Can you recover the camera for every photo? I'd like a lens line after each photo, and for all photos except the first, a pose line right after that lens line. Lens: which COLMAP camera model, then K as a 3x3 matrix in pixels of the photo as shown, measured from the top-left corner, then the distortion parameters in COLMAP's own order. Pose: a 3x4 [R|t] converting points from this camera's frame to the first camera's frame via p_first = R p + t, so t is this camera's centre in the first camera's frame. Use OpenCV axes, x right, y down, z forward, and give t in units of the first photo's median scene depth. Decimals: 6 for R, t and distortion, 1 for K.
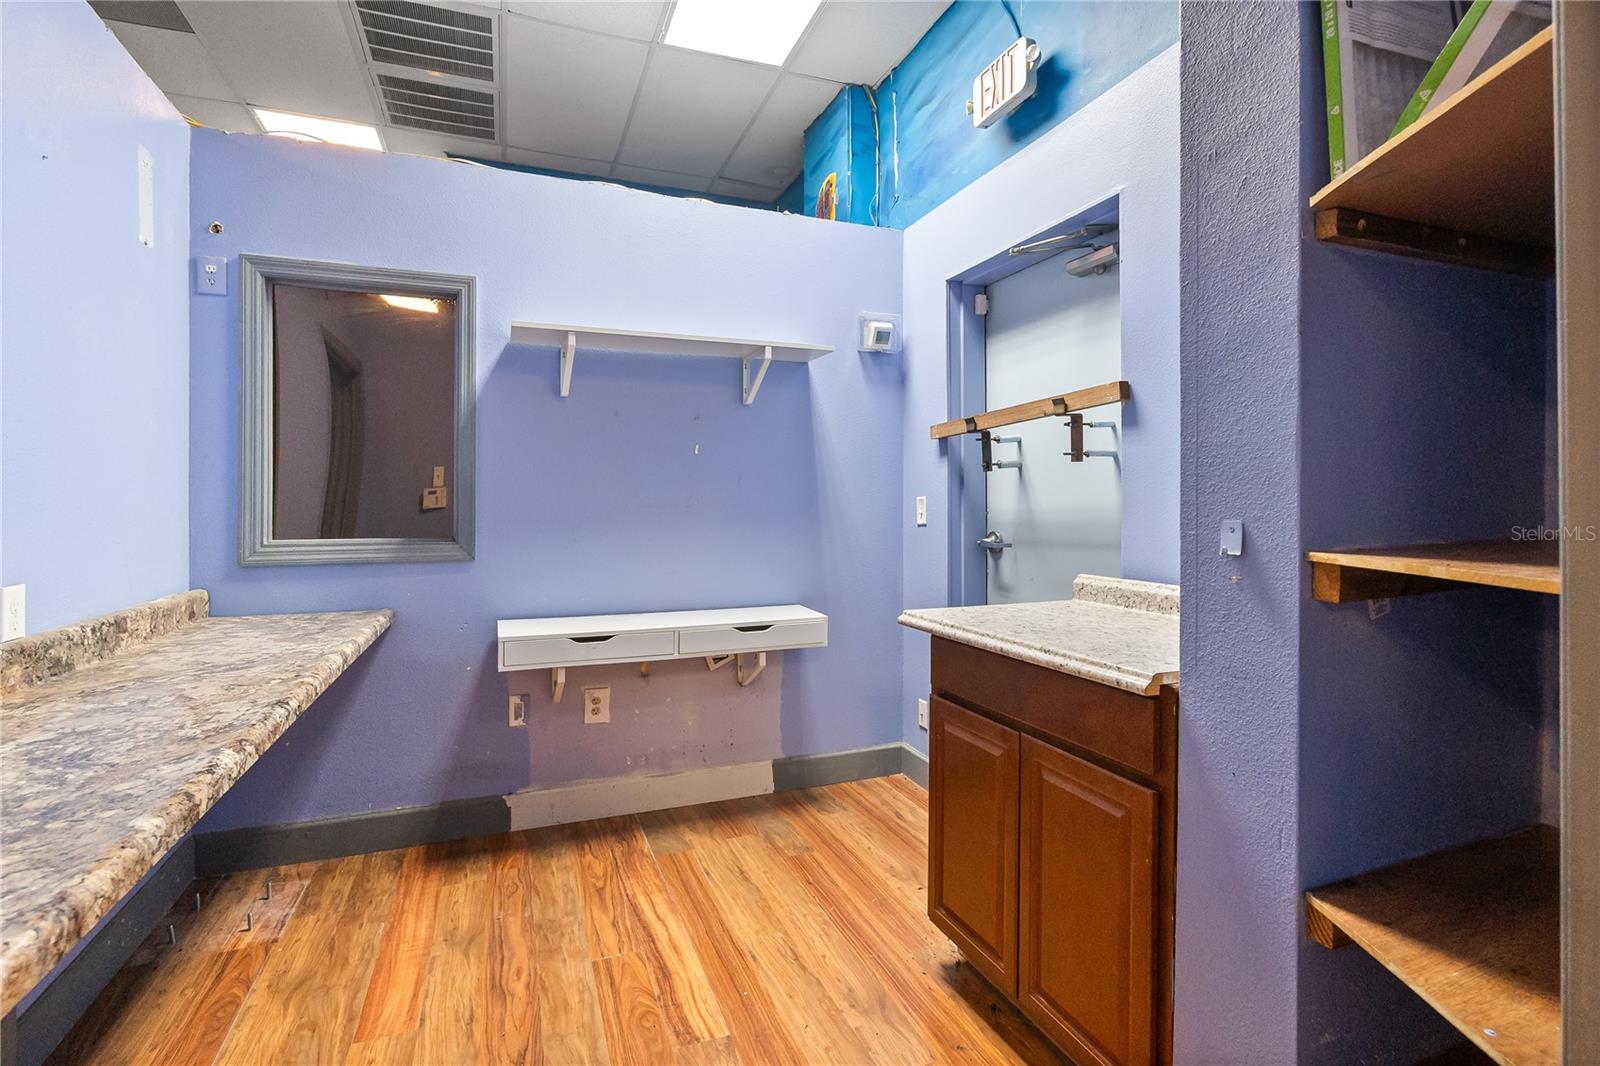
lens RADIAL K [[737.9, 0, 798.8], [0, 737.9, 499.1], [0, 0, 1]] dist [-0.019258, 0.002879]
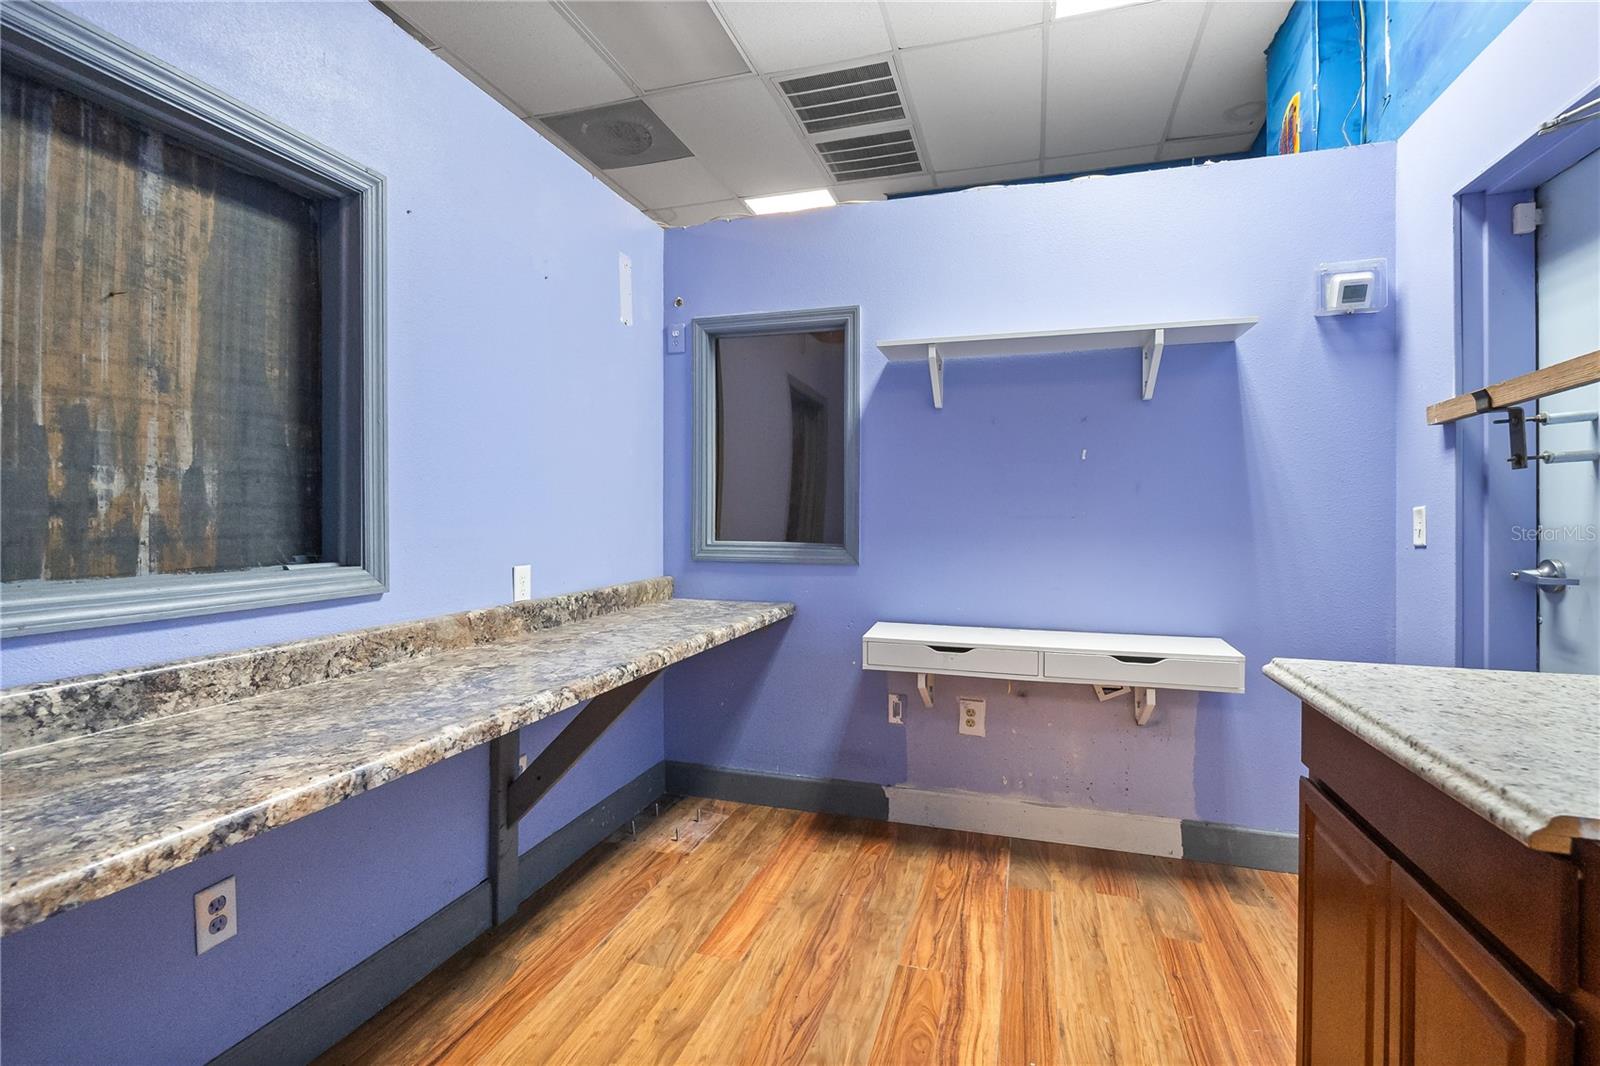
lens RADIAL K [[737.9, 0, 791.8], [0, 737.9, 509.9], [0, 0, 1]] dist [-0.019258, 0.002879]
pose [[0.775965, 0.002405, -0.630771, 0.160695], [-0.001540, 0.999997, 0.001918, -0.000346], [0.630774, -0.000517, 0.775966, 0.078975]]
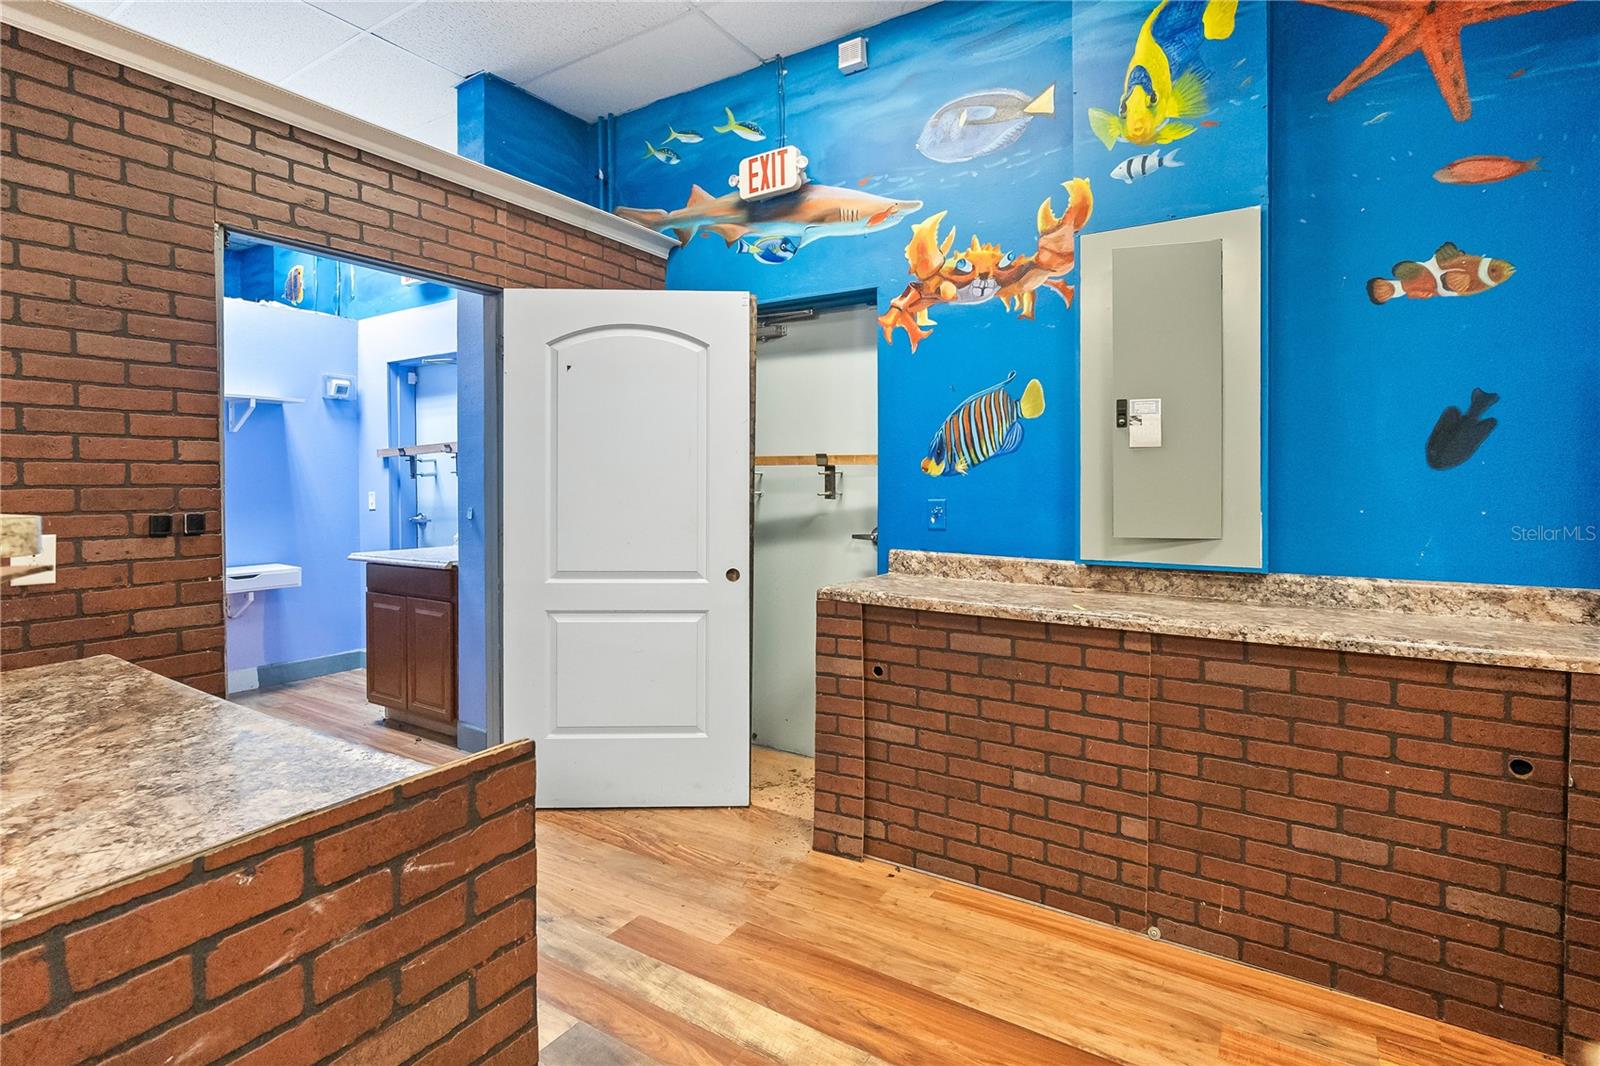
lens RADIAL K [[706.5, 0, 805.1], [0, 706.5, 491.8], [0, 0, 1]] dist [0.009678, -0.000519]
pose [[0.781843, -0.011743, 0.623365, -0.068250], [-0.001013, 0.999797, 0.020104, -0.041931], [-0.623475, -0.016349, 0.781673, -0.915398]]
